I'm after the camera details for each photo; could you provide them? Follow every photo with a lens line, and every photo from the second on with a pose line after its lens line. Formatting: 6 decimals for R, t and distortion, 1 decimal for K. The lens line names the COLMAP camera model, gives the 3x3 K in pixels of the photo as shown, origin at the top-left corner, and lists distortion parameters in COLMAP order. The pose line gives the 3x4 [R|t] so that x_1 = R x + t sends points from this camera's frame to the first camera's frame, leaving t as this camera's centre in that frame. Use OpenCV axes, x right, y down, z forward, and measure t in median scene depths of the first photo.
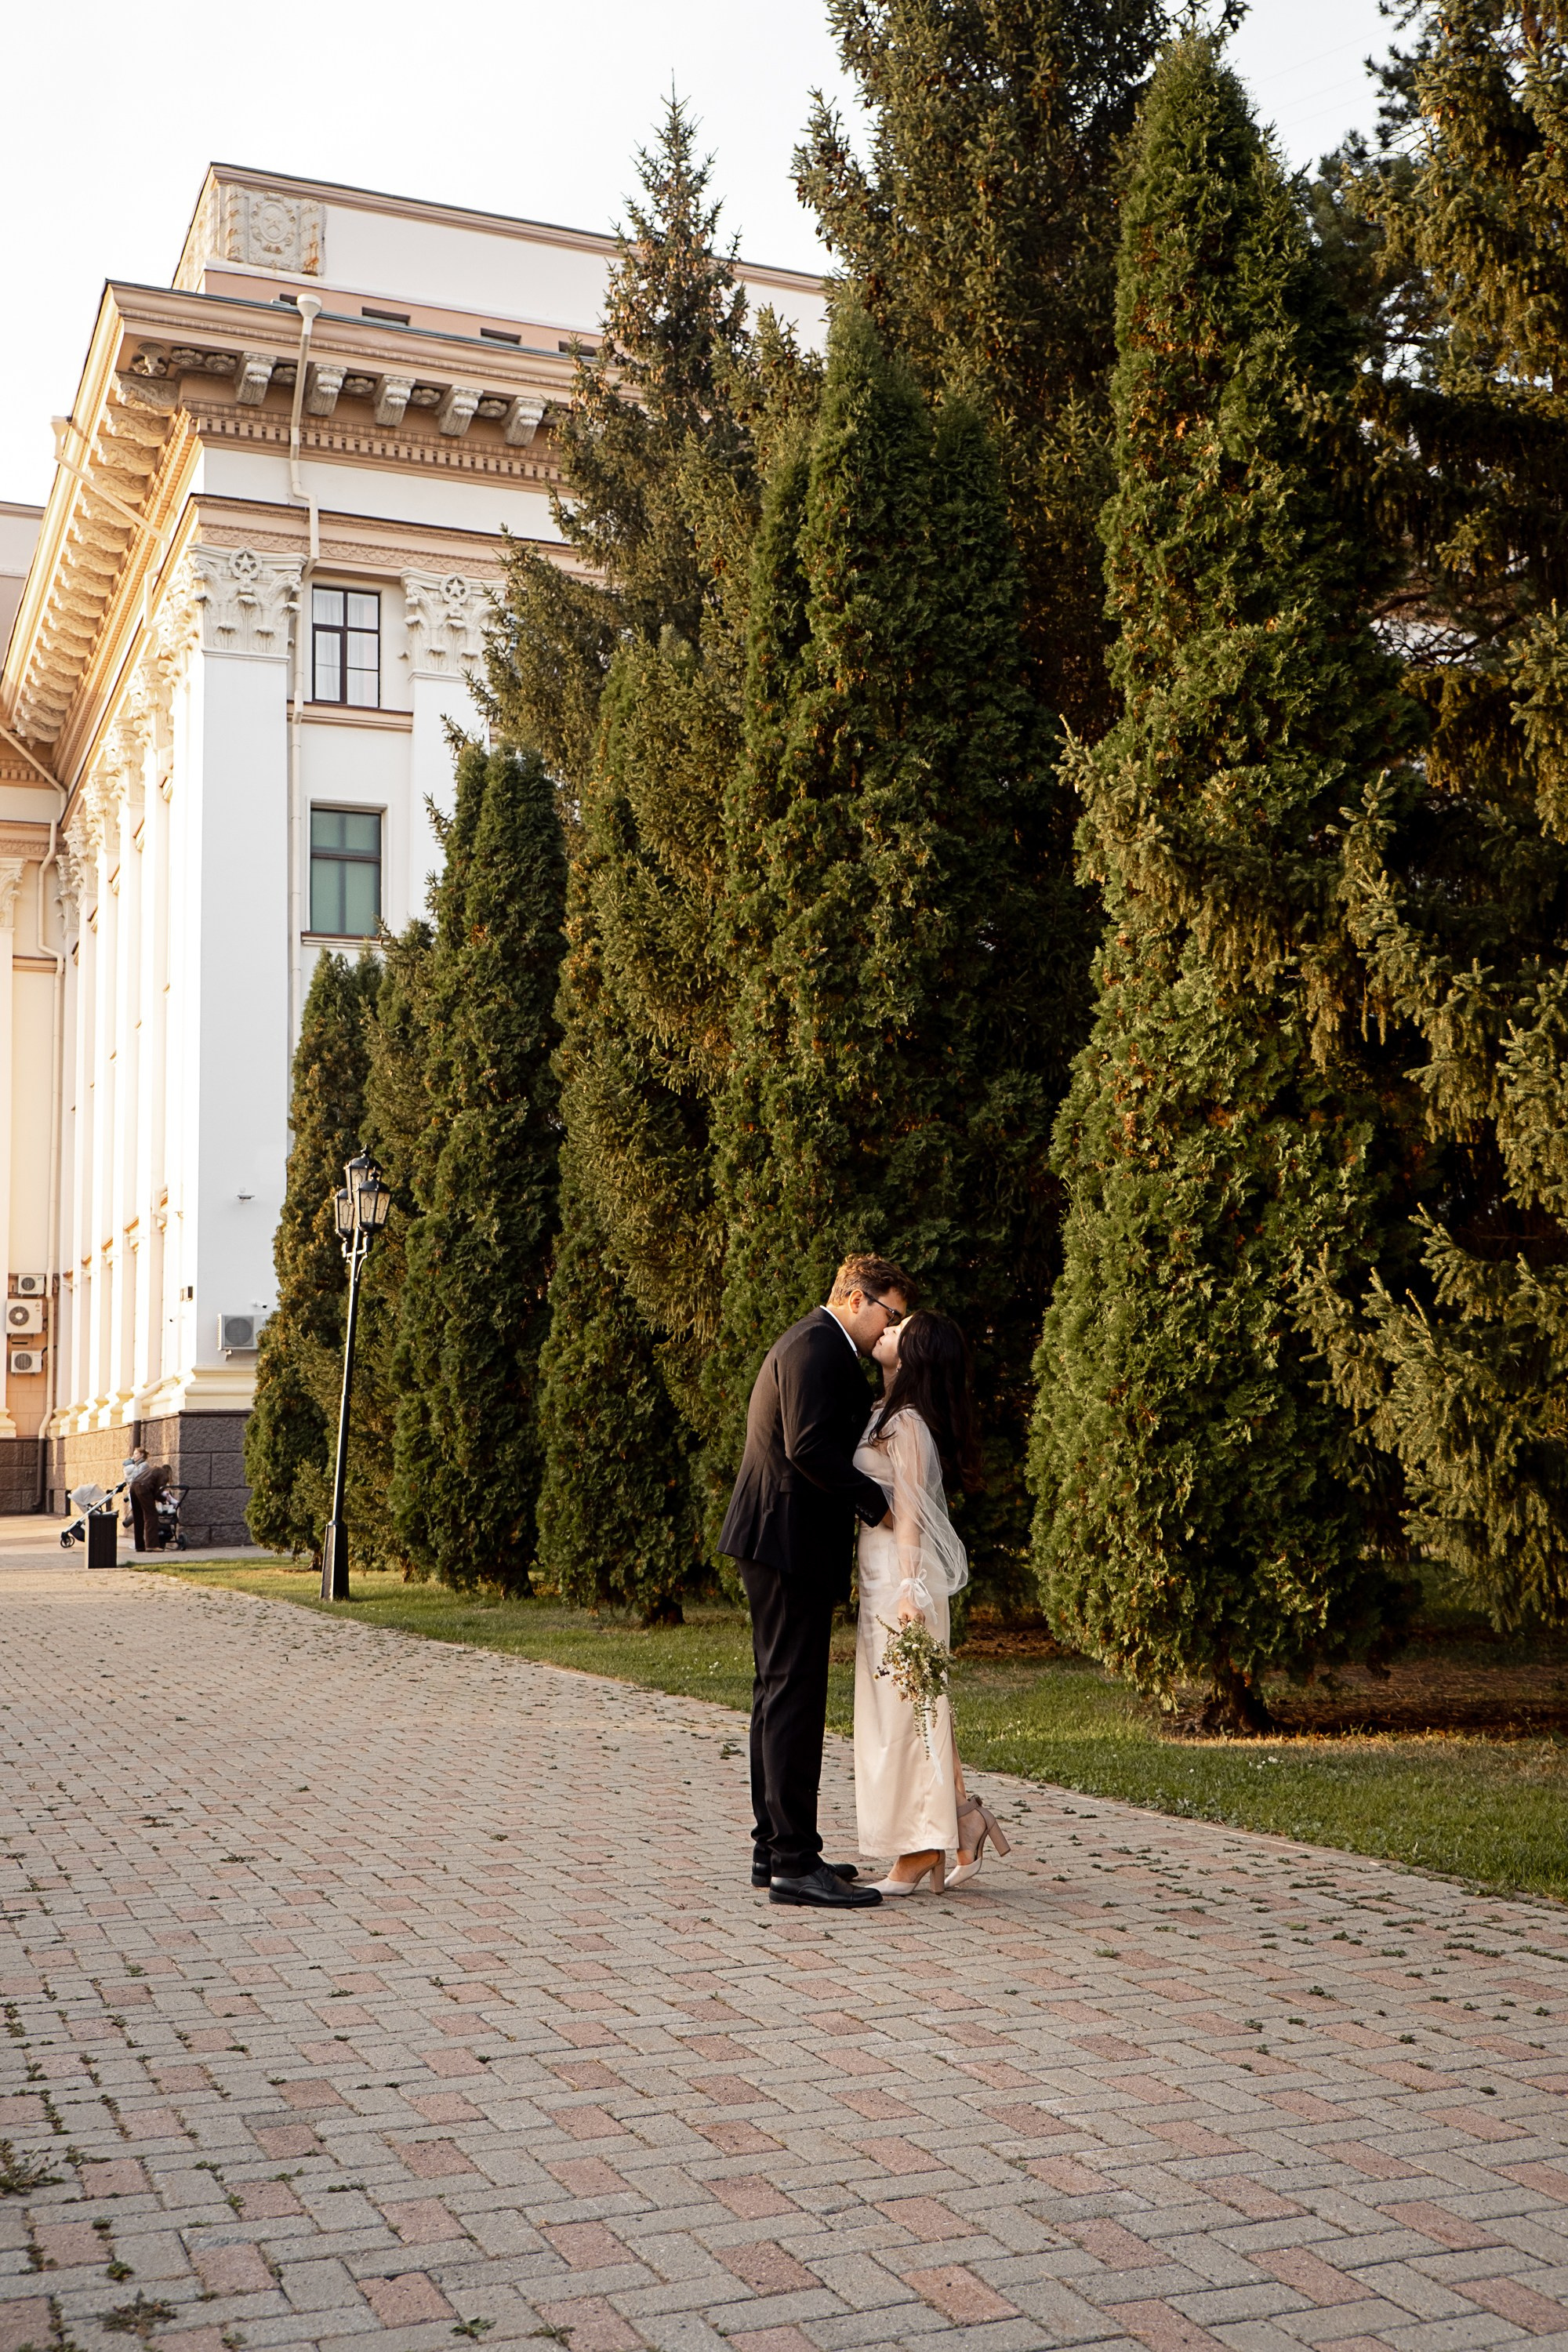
lens RADIAL K [[2387.0, 0, 782.2], [0, 2387.0, 1138.9], [0, 0, 1]] dist [0.003417, 0.002395]
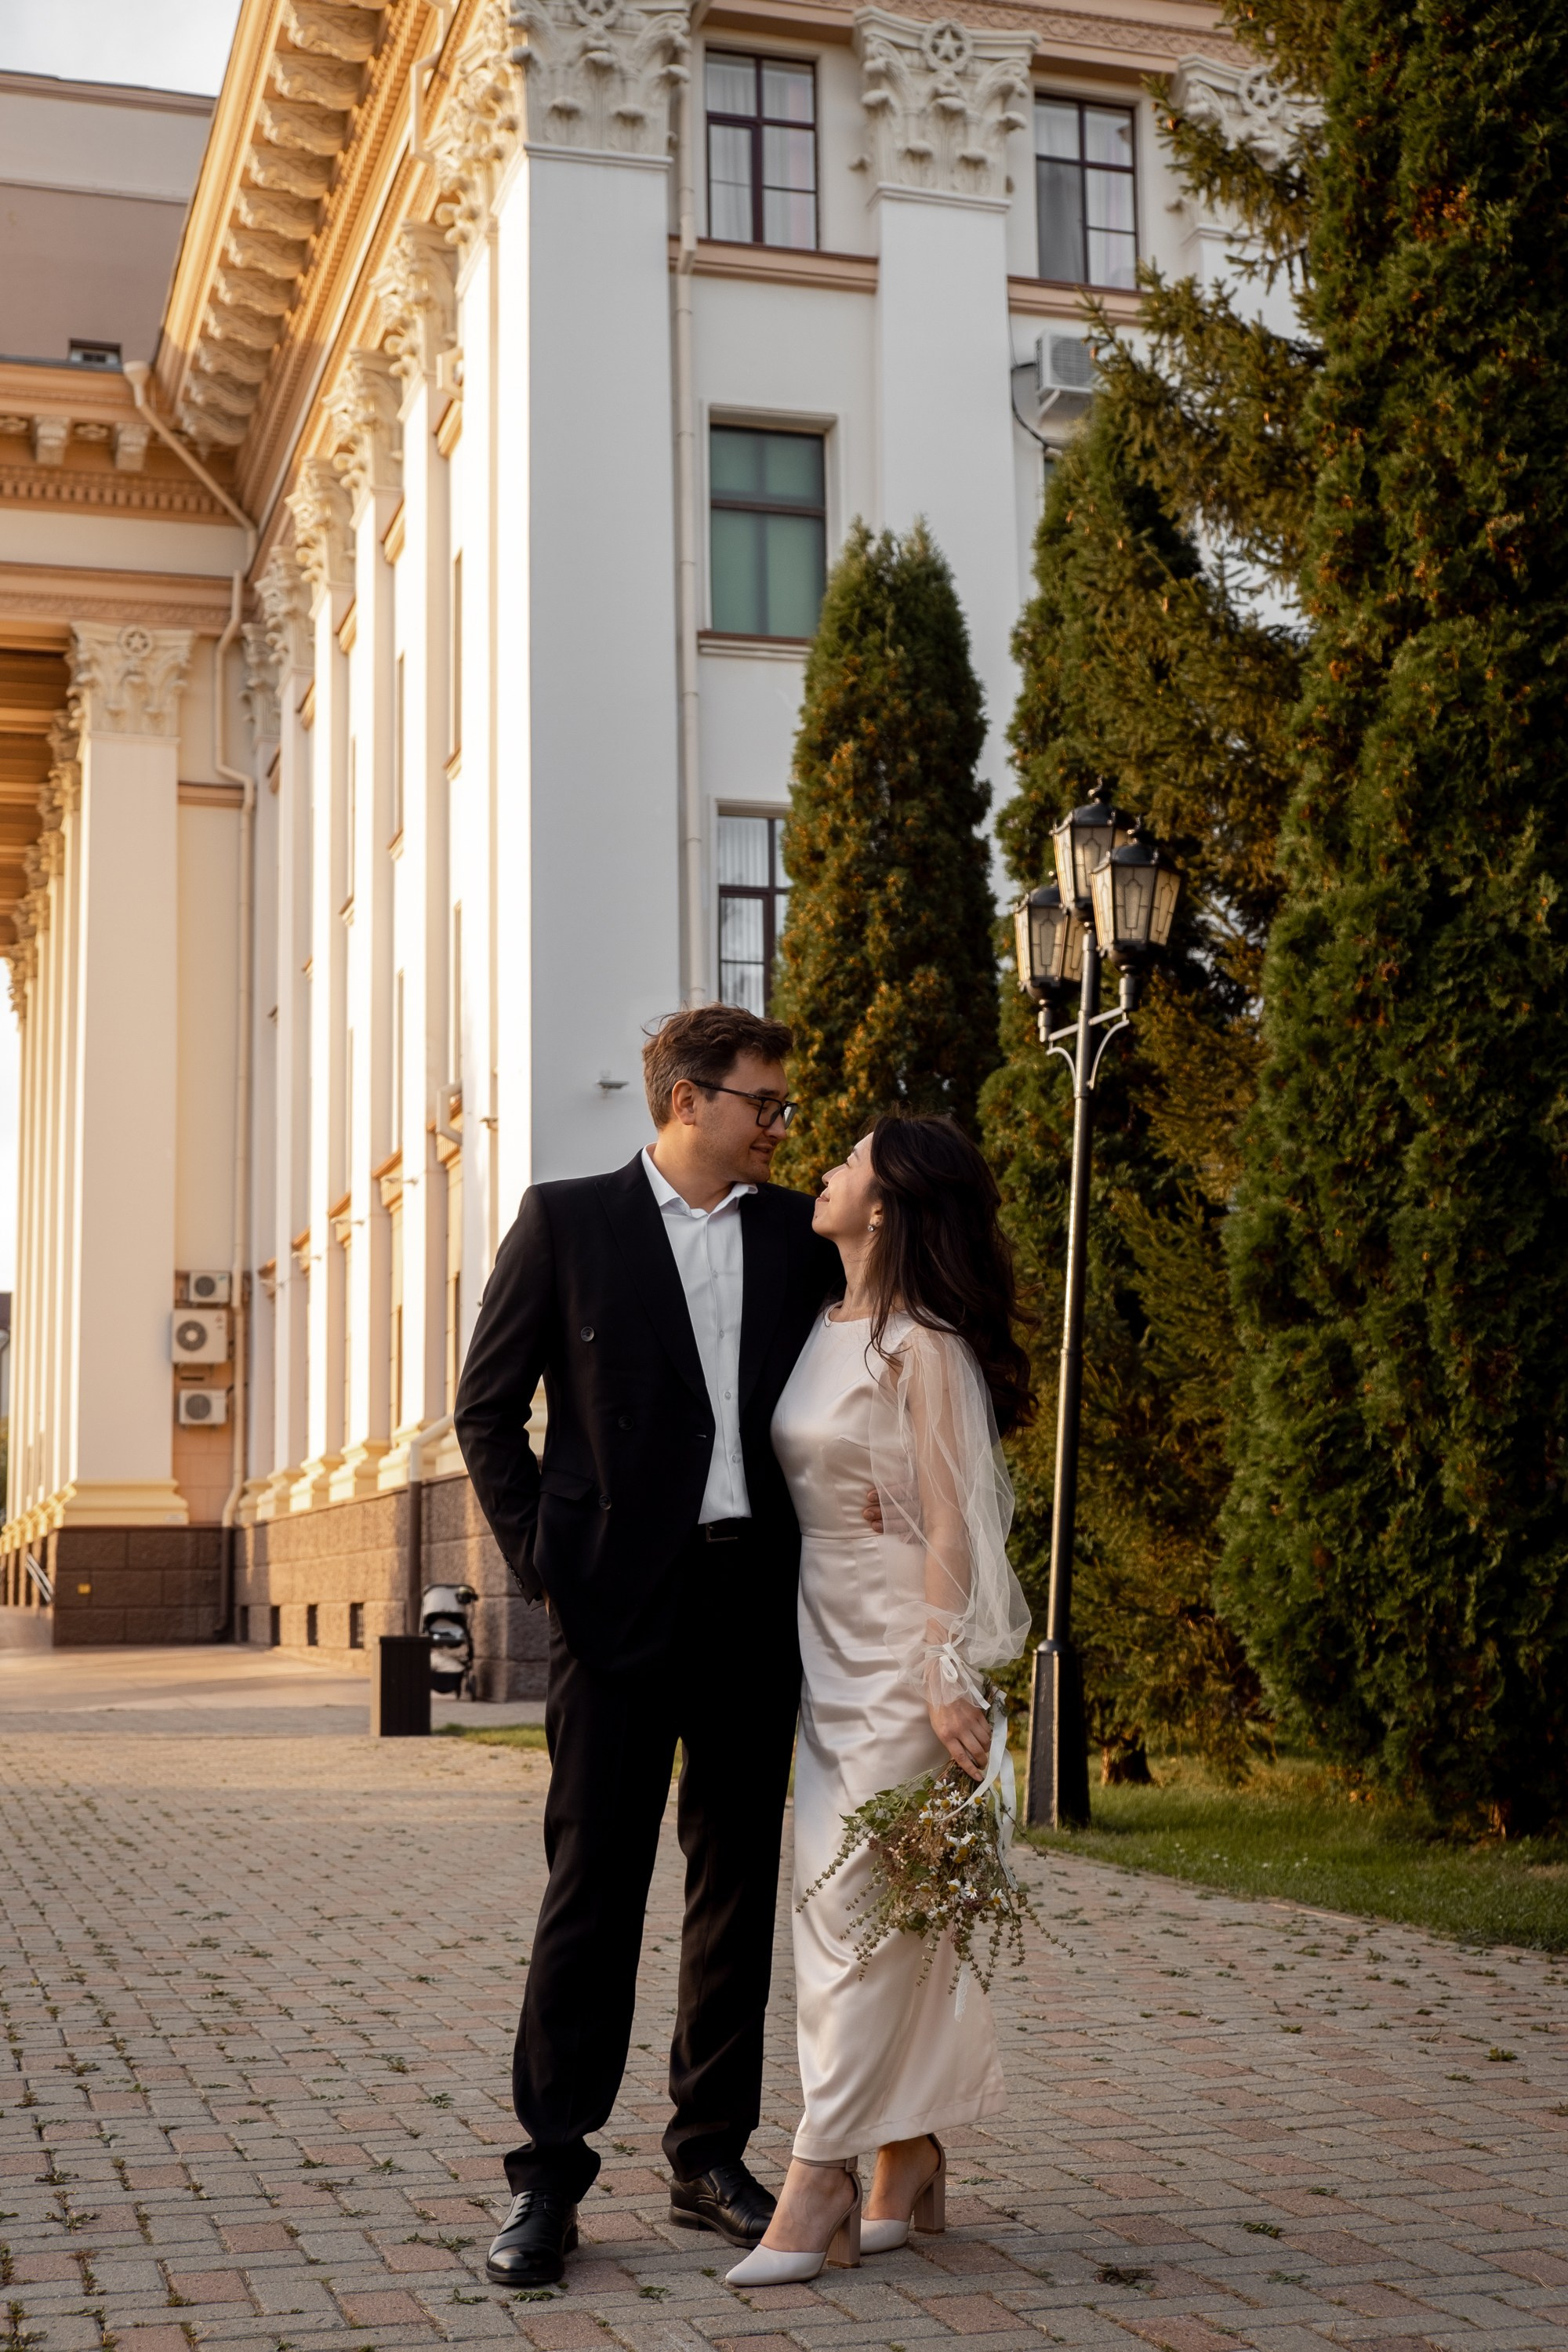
lens RADIAL K [[3092.4, 0, 784.0], [0, 3092.4, 1176.0], [0, 0, 1]] dist [0.007499, 0.025421]
pose [[0.994775, -0.004992, -0.101966, -0.102193], [0.004971, 0.999988, -0.000464, 0.043716], [0.101967, -0.000045, 0.994788, 0.252717]]
